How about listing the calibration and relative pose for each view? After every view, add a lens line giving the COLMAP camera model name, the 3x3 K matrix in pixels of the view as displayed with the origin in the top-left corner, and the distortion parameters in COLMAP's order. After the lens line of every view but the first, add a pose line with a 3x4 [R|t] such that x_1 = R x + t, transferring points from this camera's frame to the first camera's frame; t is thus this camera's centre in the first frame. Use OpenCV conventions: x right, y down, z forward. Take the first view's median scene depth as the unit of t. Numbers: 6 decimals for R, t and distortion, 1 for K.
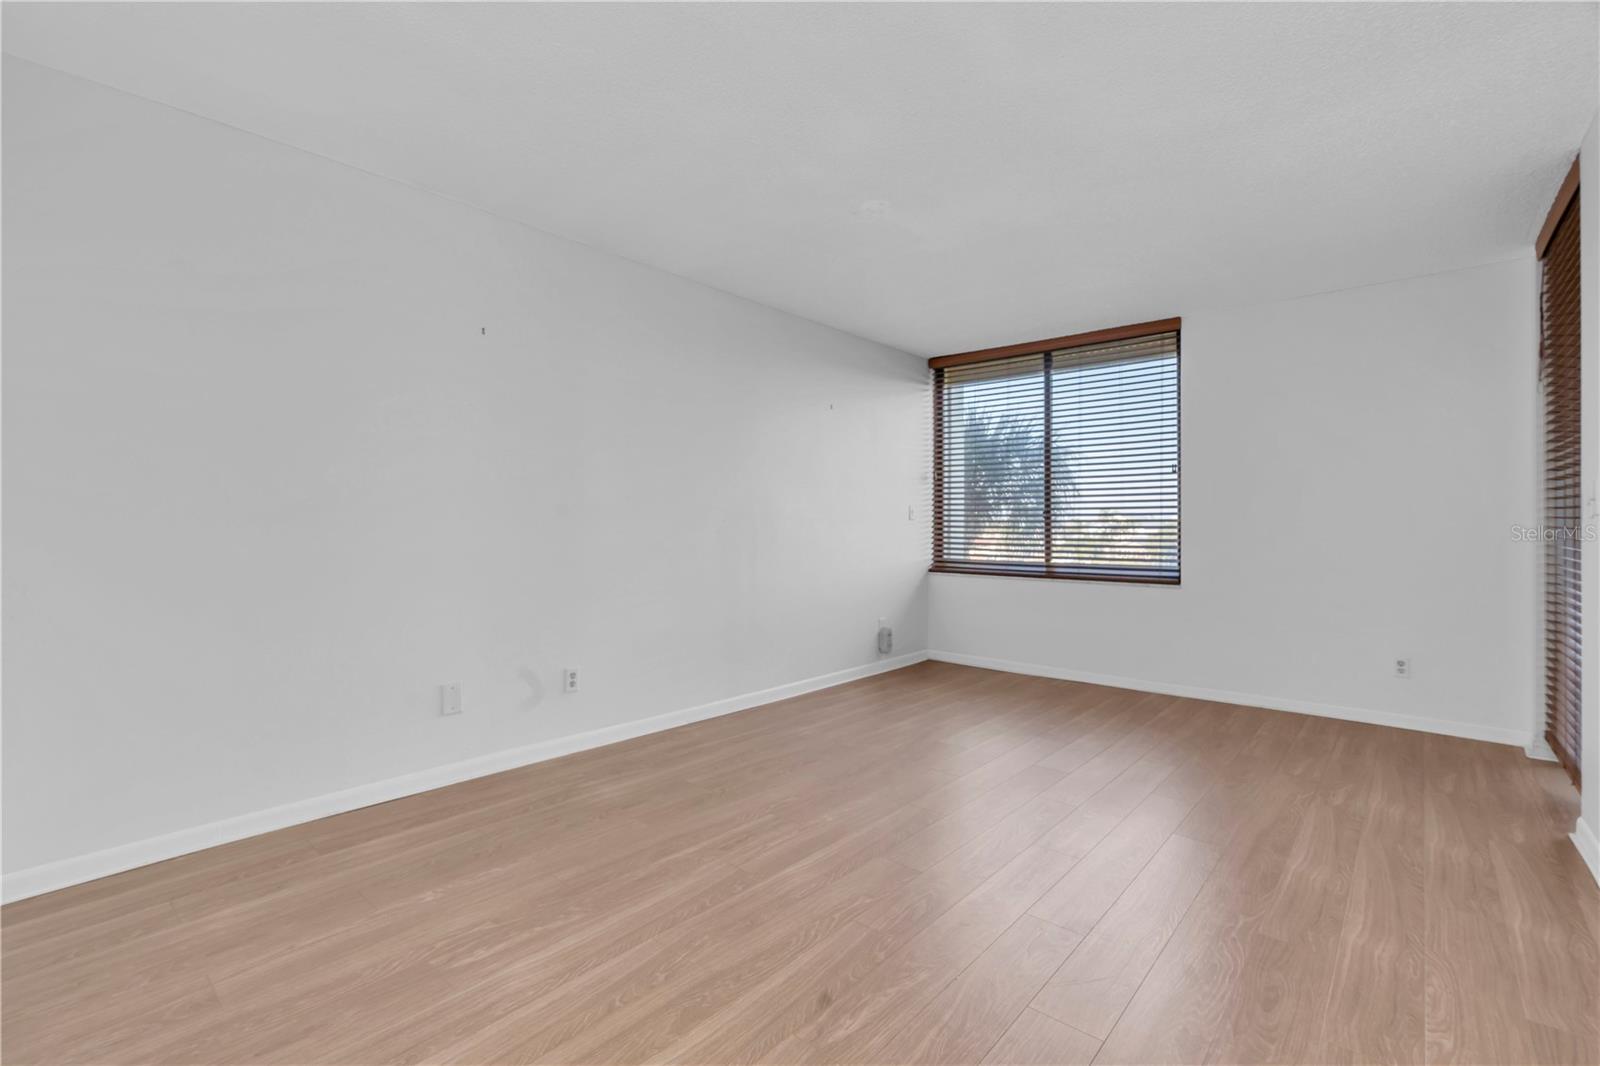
lens RADIAL K [[726.9, 0, 800.5], [0, 726.9, 526.0], [0, 0, 1]] dist [-0.004647, 0.000799]
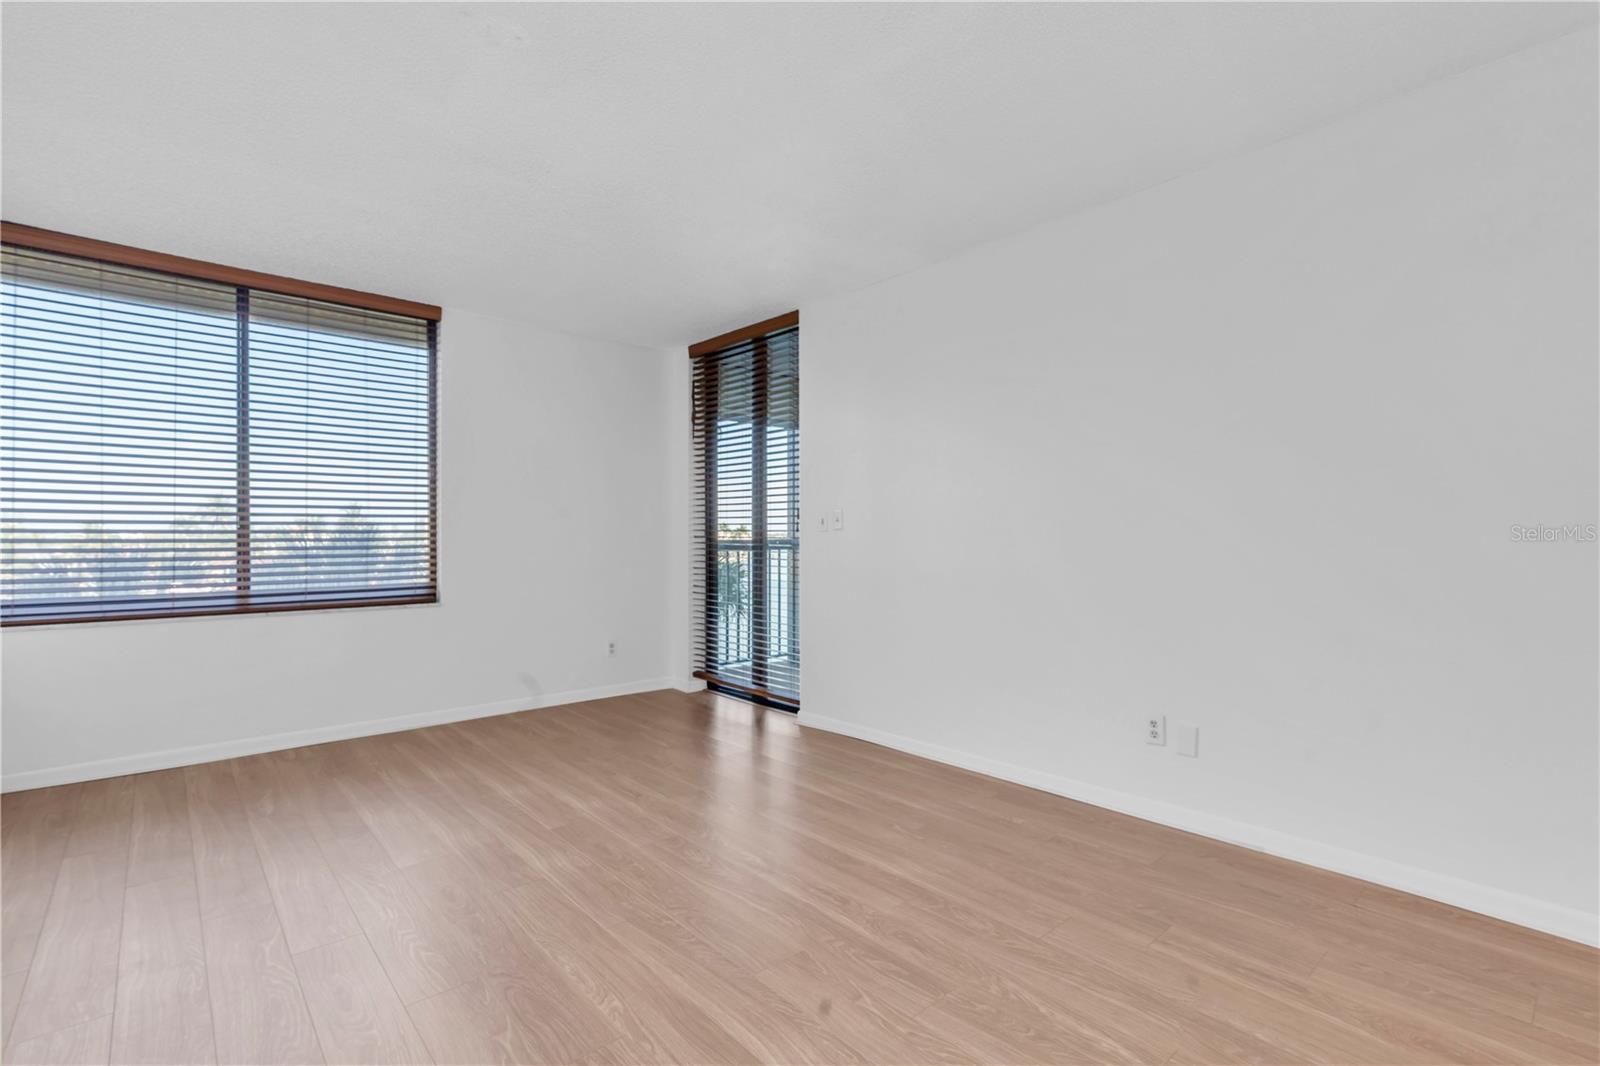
lens RADIAL K [[726.9, 0, 802.6], [0, 726.9, 537.2], [0, 0, 1]] dist [-0.004647, 0.000799]
pose [[0.115213, -0.005756, 0.993324, -0.322651], [0.002811, 0.999981, 0.005468, -0.003896], [-0.993337, 0.002162, 0.115227, 0.436700]]
